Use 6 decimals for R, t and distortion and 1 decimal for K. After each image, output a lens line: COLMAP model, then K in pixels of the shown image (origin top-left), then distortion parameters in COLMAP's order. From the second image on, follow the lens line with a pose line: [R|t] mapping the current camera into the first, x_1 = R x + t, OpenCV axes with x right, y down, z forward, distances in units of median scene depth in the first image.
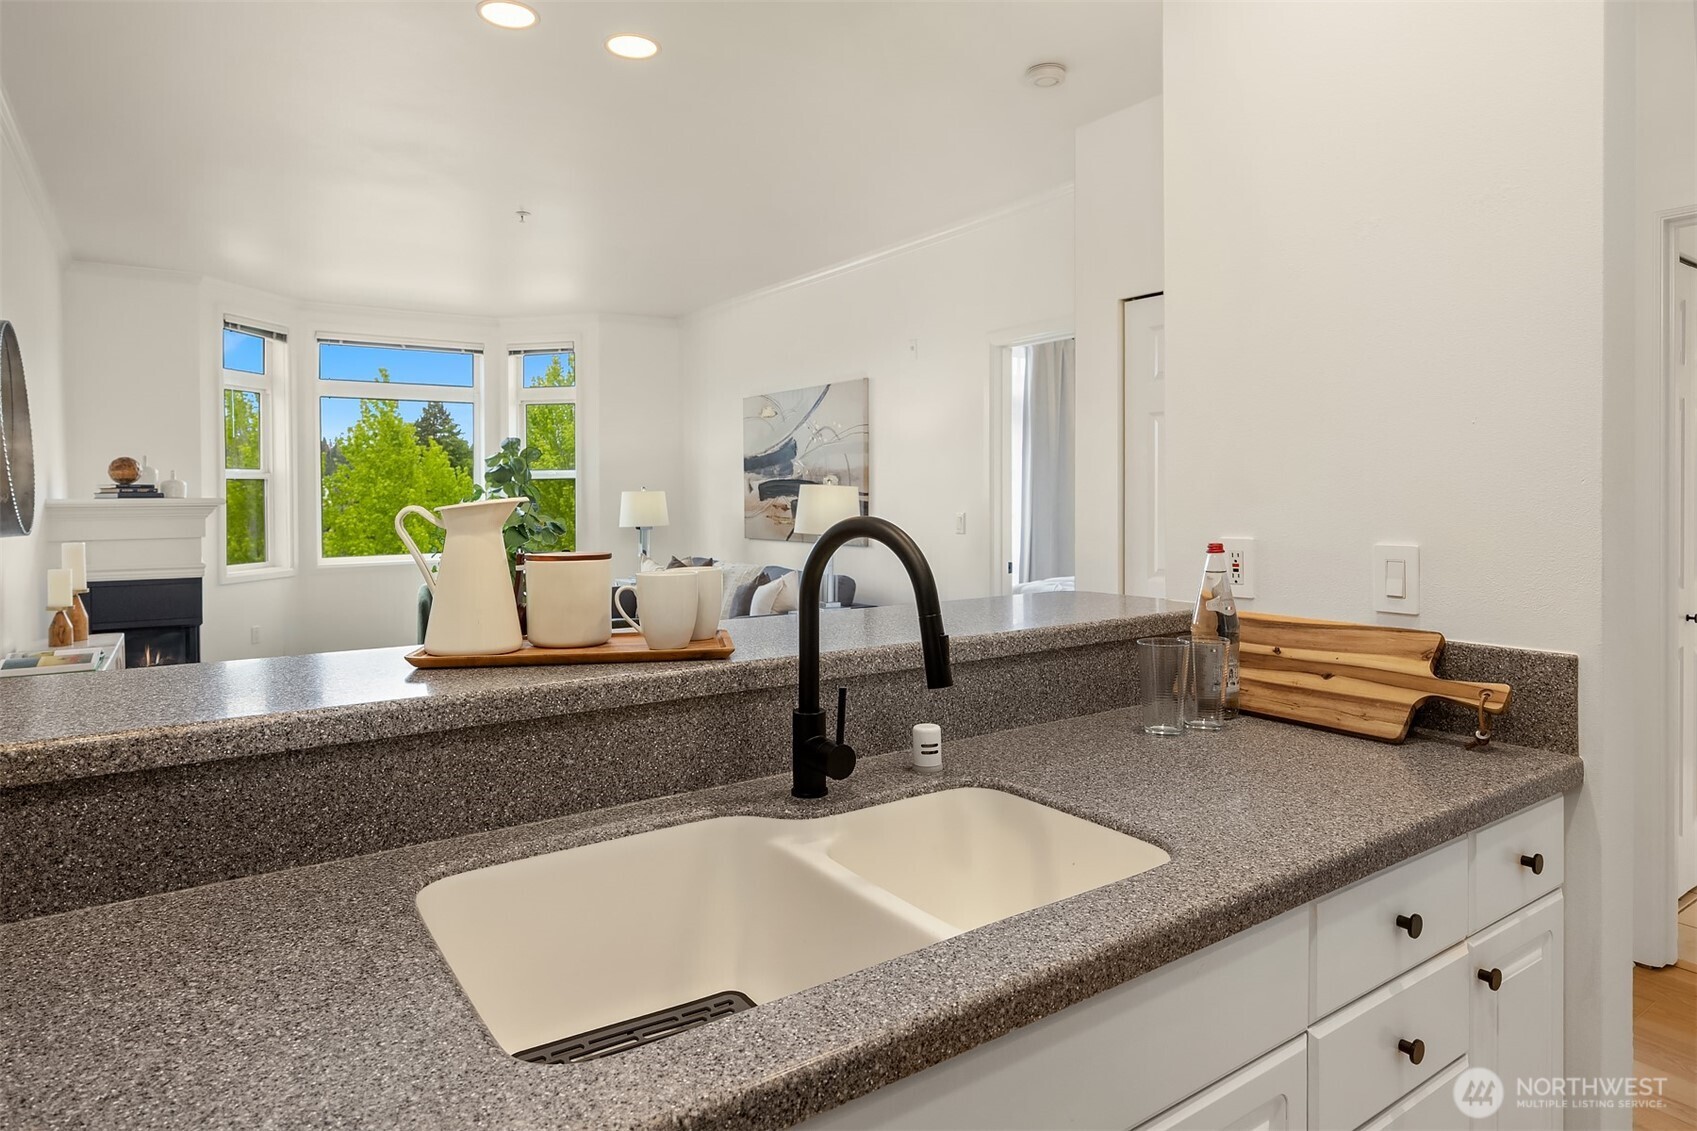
lens RADIAL K [[998.1, 0, 855.4], [0, 998.1, 507.5], [0, 0, 1]] dist [-0.001886, 0.000123]
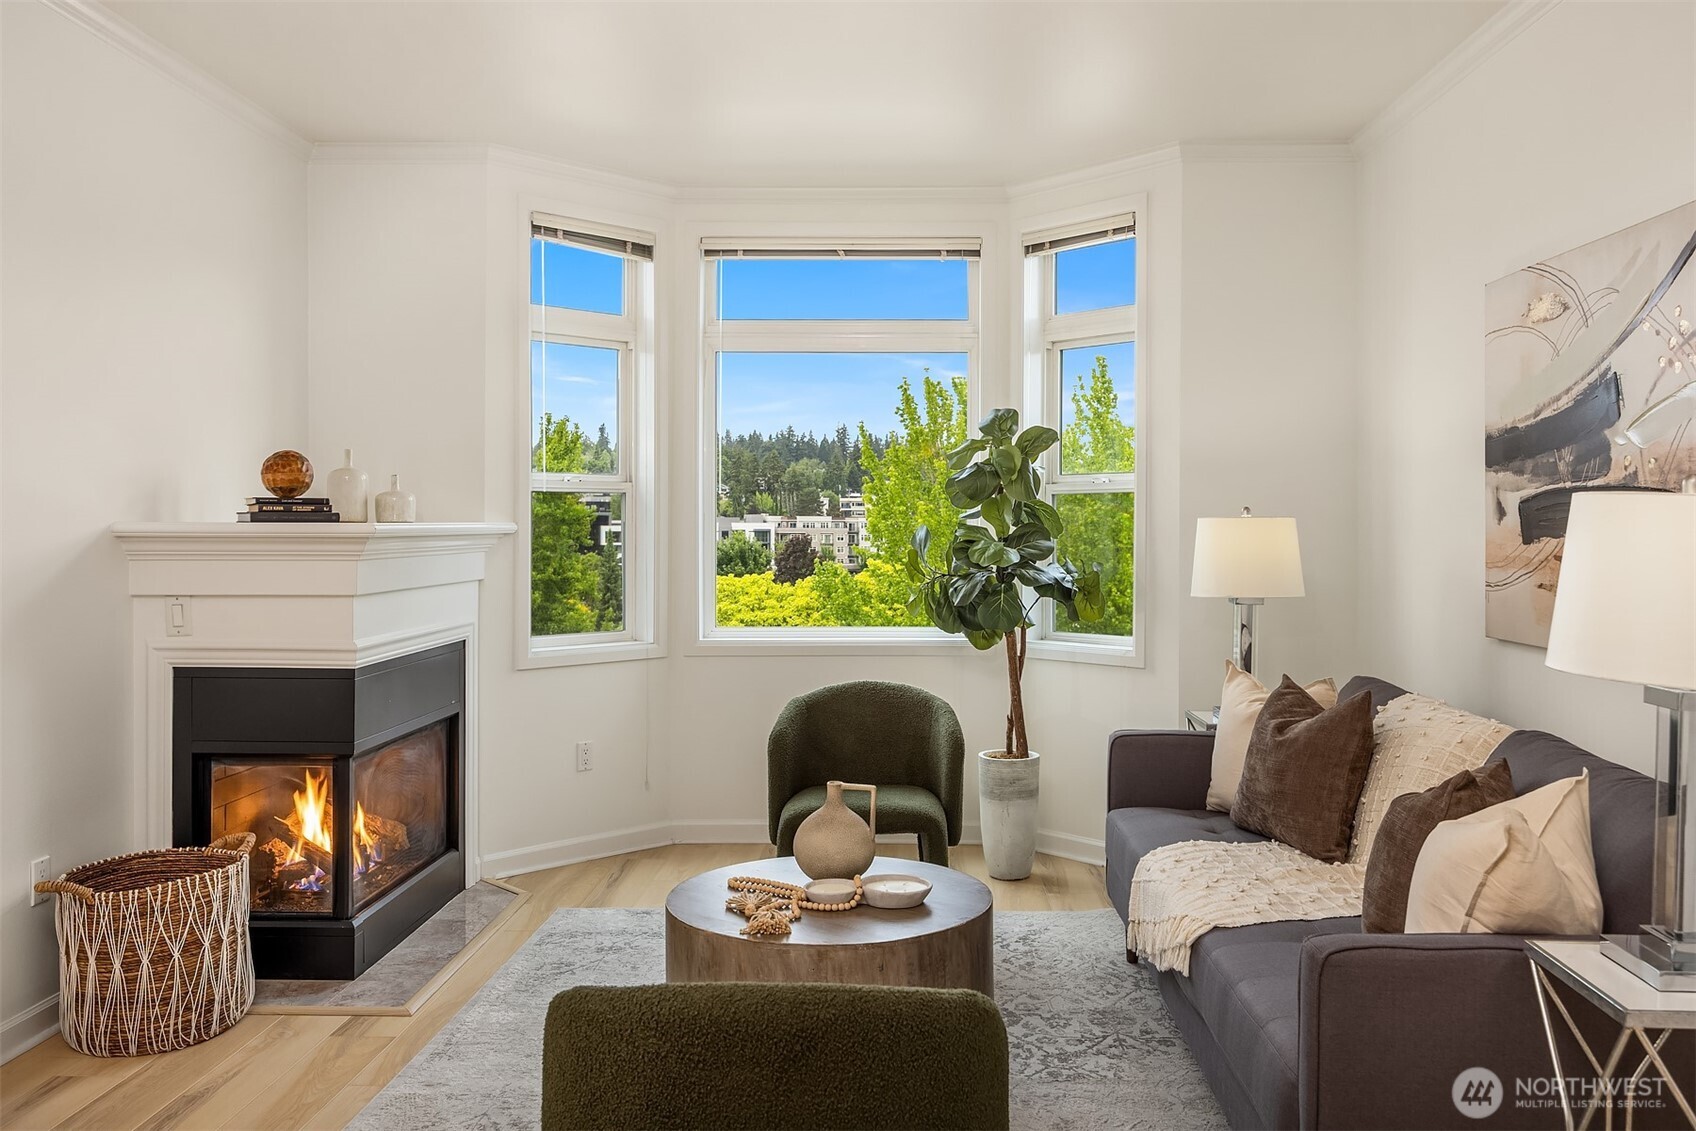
lens RADIAL K [[1351.3, 0, 888.0], [0, 1351.3, 528.7], [0, 0, 1]] dist [-0.011333, 0.006778]
pose [[0.815533, 0.012104, -0.578584, 0.005052], [-0.016793, 0.999855, -0.002753, -0.007129], [0.578467, 0.011961, 0.815618, 0.452358]]
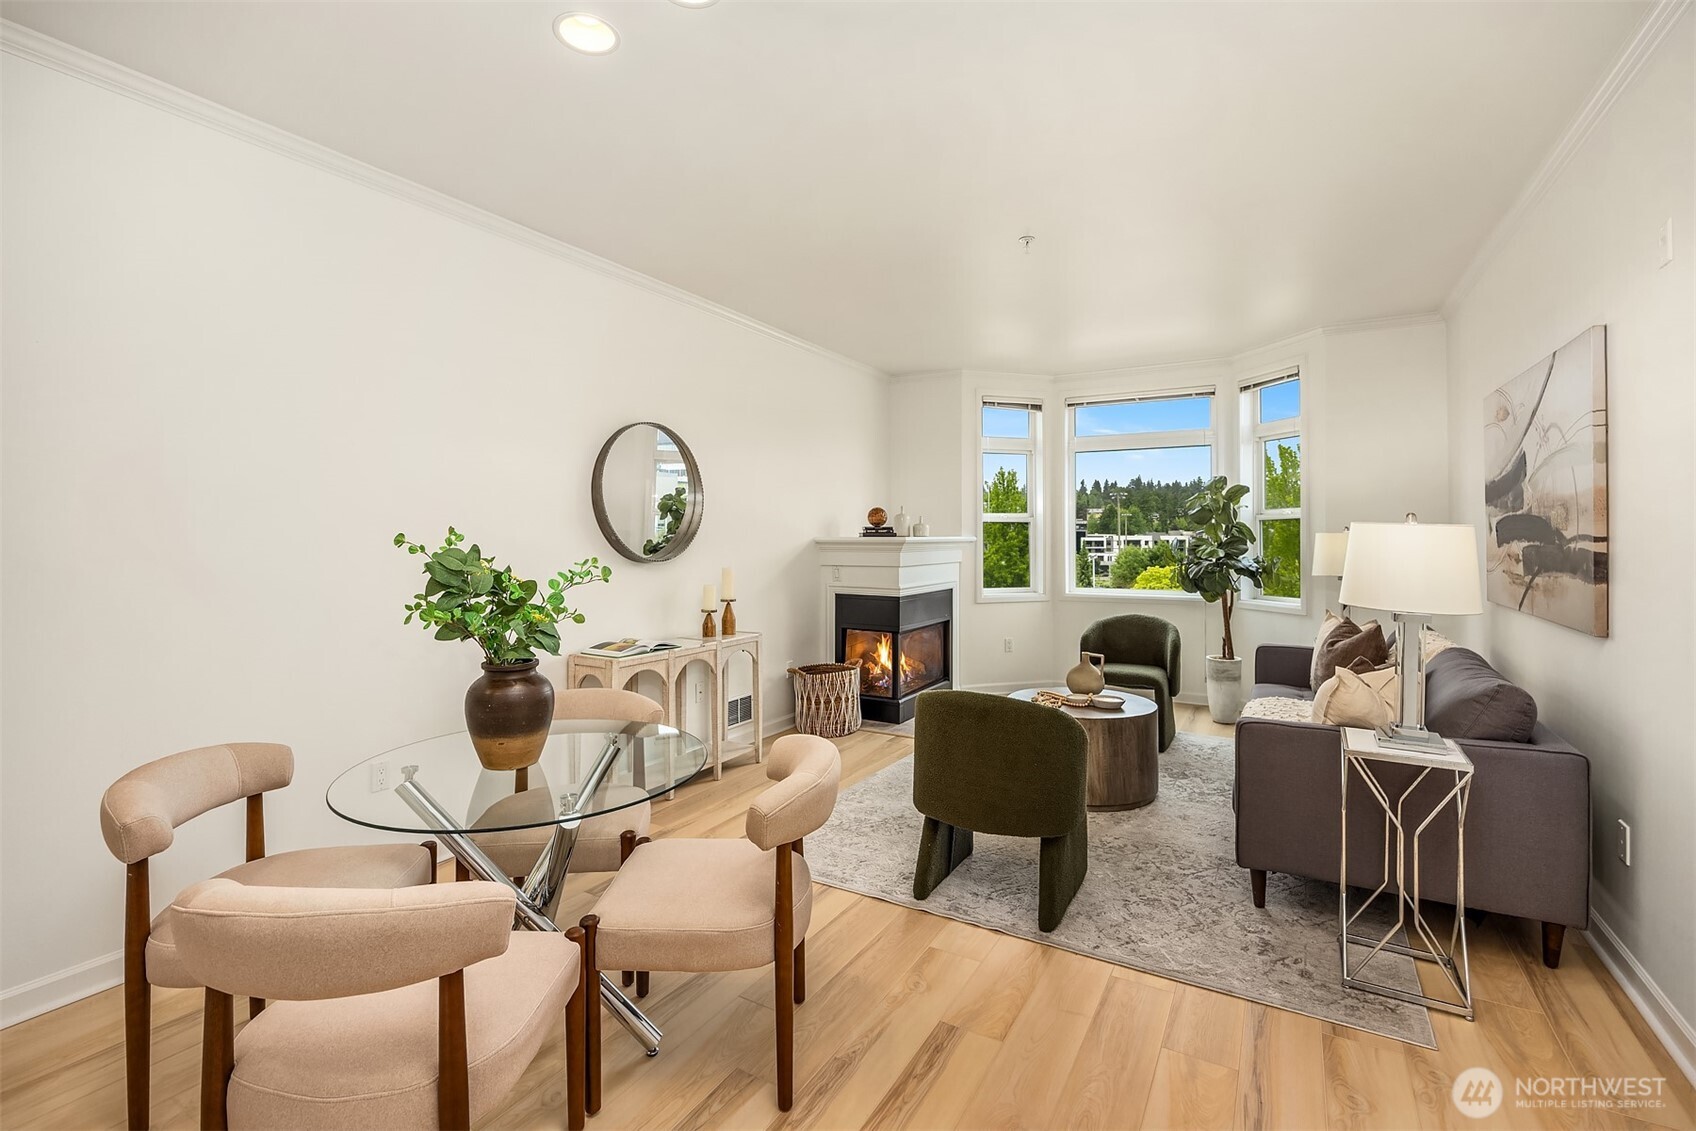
lens RADIAL K [[749.7, 0, 852.3], [0, 749.7, 533.4], [0, 0, 1]] dist [-0.008308, -0.000089]
pose [[0.431689, 0.004208, -0.902013, 0.173437], [-0.014776, 0.999888, -0.002407, -0.008542], [0.901902, 0.014368, 0.431703, 0.407182]]
